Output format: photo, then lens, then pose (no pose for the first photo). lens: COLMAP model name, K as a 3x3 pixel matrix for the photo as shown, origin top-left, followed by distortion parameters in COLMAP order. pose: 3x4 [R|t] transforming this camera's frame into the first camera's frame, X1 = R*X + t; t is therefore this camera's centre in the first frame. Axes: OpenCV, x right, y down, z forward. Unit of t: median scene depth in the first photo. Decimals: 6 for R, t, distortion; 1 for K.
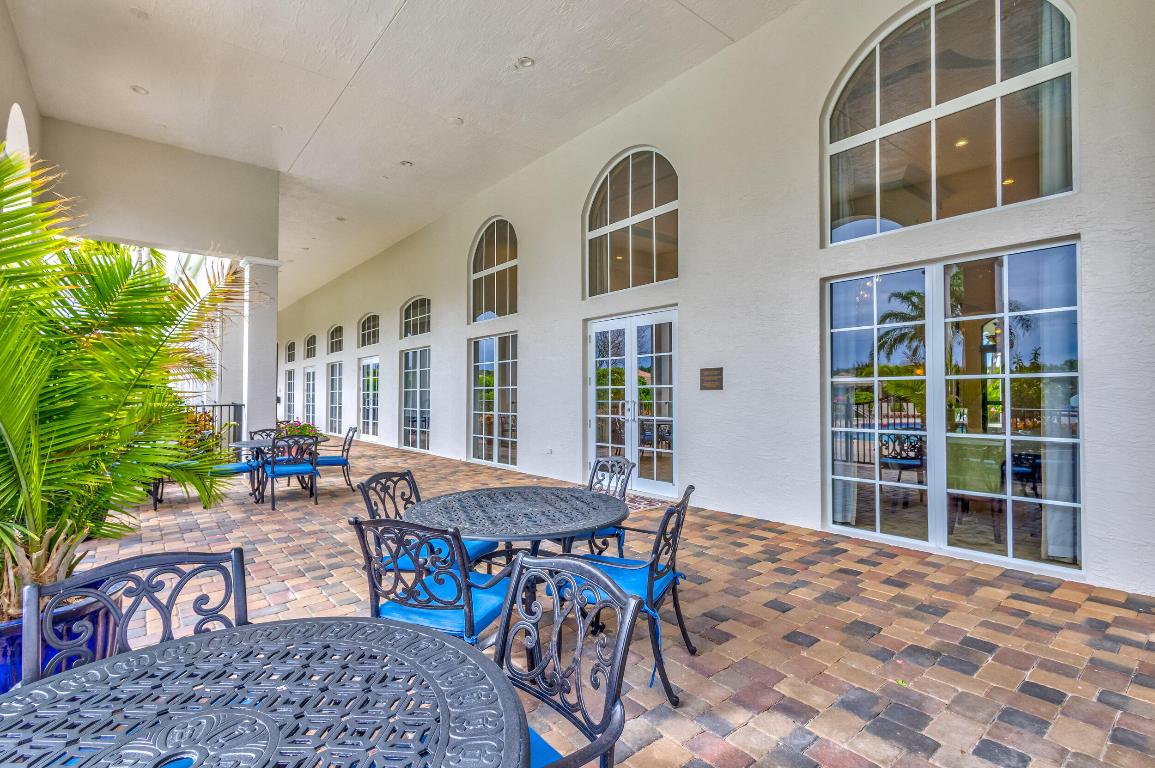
lens RADIAL K [[542.6, 0, 576.7], [0, 542.6, 387.2], [0, 0, 1]] dist [-0.002870, -0.000352]
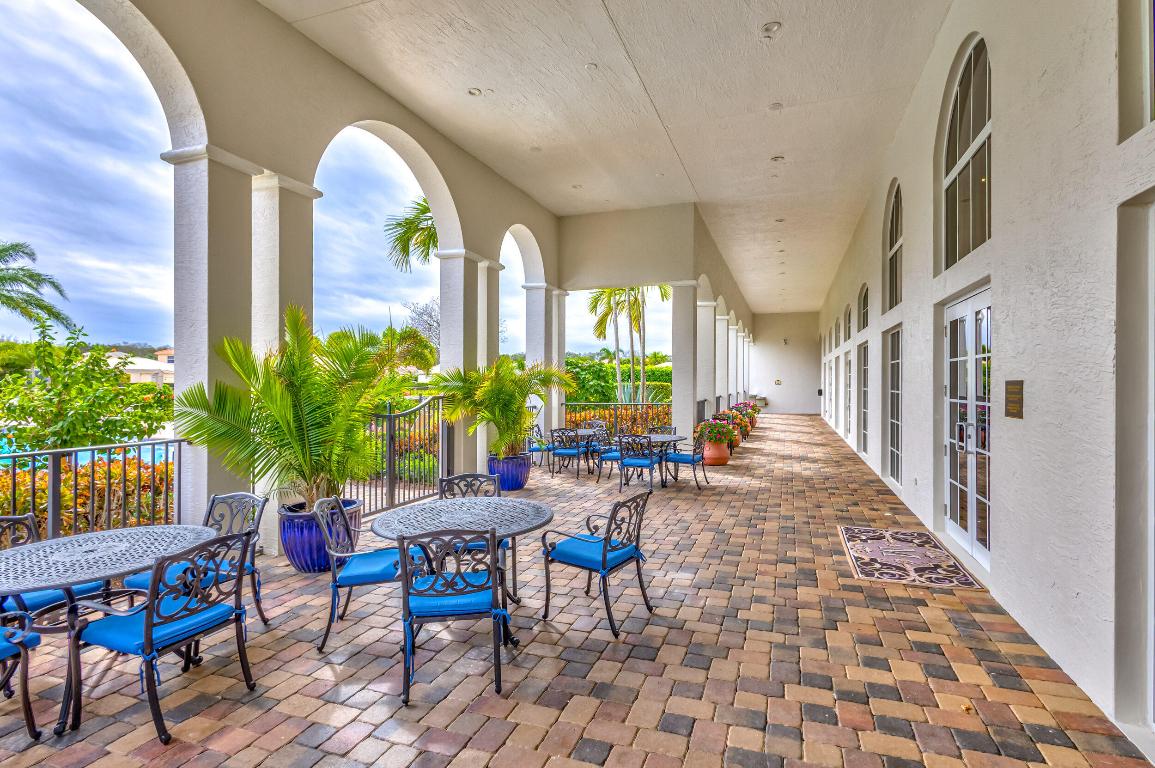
lens RADIAL K [[564.2, 0, 575.8], [0, 564.2, 386.0], [0, 0, 1]] dist [-0.011142, -0.000367]
pose [[0.487247, 0.007040, -0.873236, 0.717637], [0.015096, 0.999750, 0.016483, -0.061405], [0.873133, -0.021214, 0.487019, 0.366240]]
